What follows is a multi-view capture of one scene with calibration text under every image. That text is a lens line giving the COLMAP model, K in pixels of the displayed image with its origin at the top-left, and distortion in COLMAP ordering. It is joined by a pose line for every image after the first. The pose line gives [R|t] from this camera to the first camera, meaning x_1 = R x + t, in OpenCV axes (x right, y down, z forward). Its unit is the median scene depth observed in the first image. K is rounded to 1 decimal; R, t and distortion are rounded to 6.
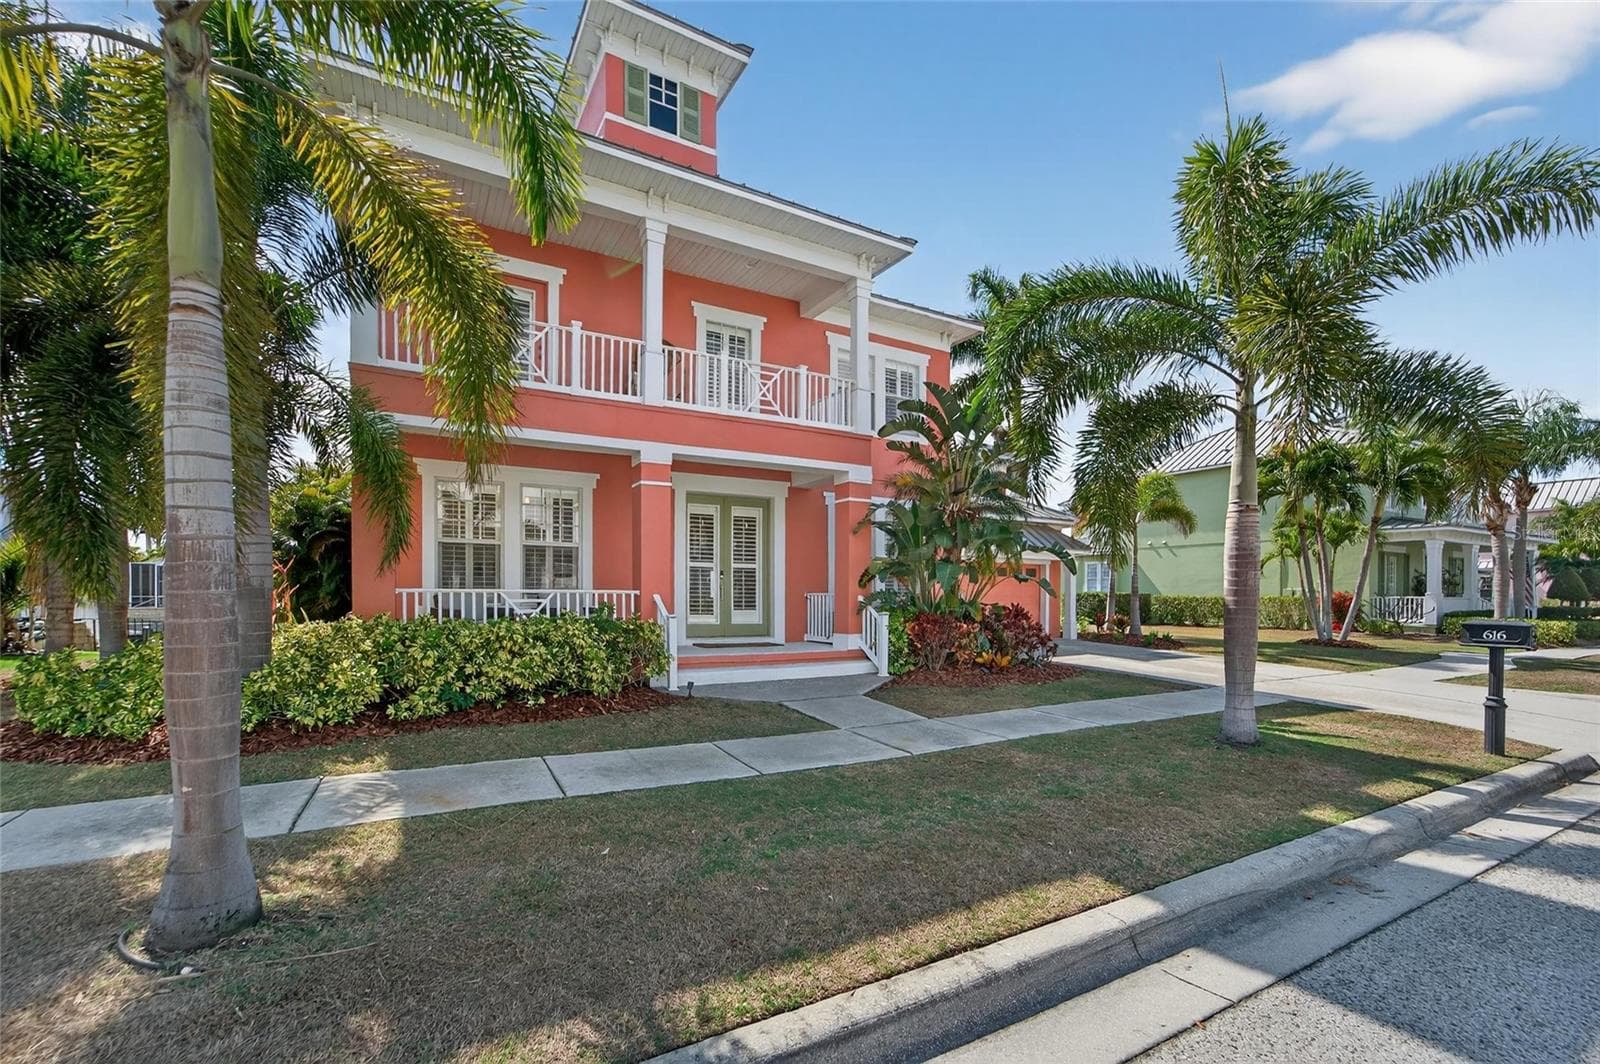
lens RADIAL K [[632.6, 0, 763.5], [0, 632.6, 594.9], [0, 0, 1]] dist [-0.001850, 0.000201]
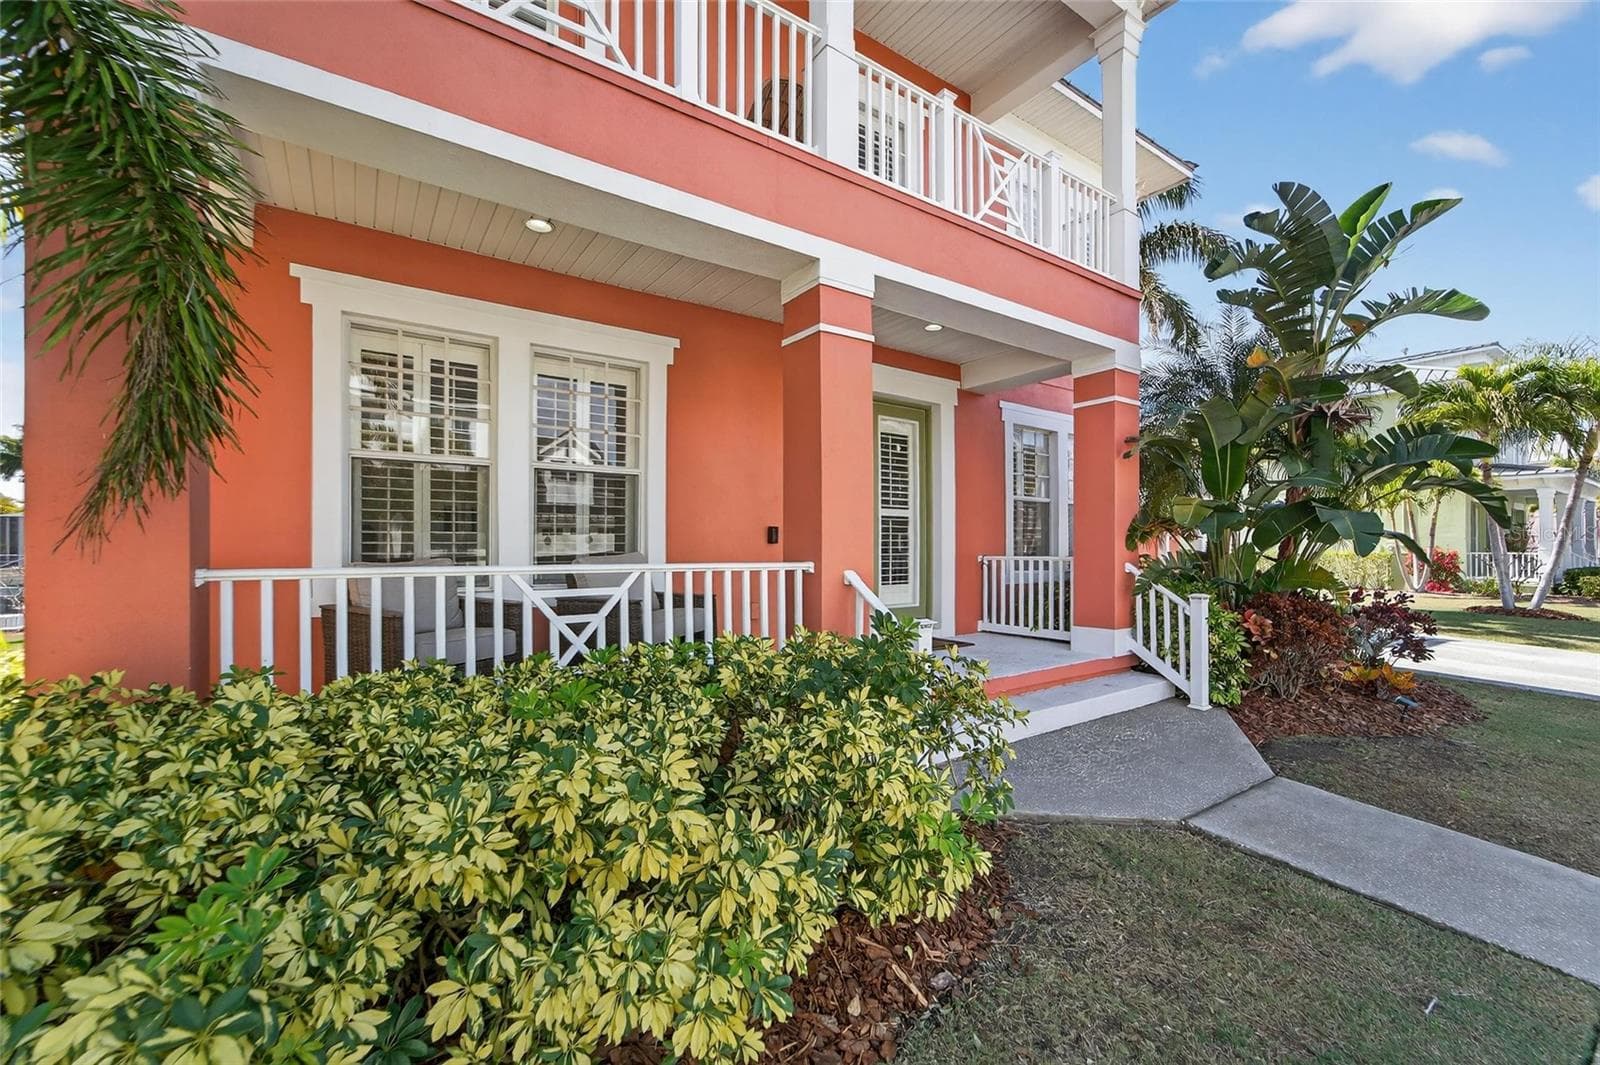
lens RADIAL K [[632.6, 0, 797.1], [0, 632.6, 540.1], [0, 0, 1]] dist [-0.001850, 0.000201]
pose [[0.993409, -0.004339, 0.114545, -0.224325], [0.005927, 0.999891, -0.013533, -0.014617], [-0.114474, 0.014123, 0.993326, 0.466402]]
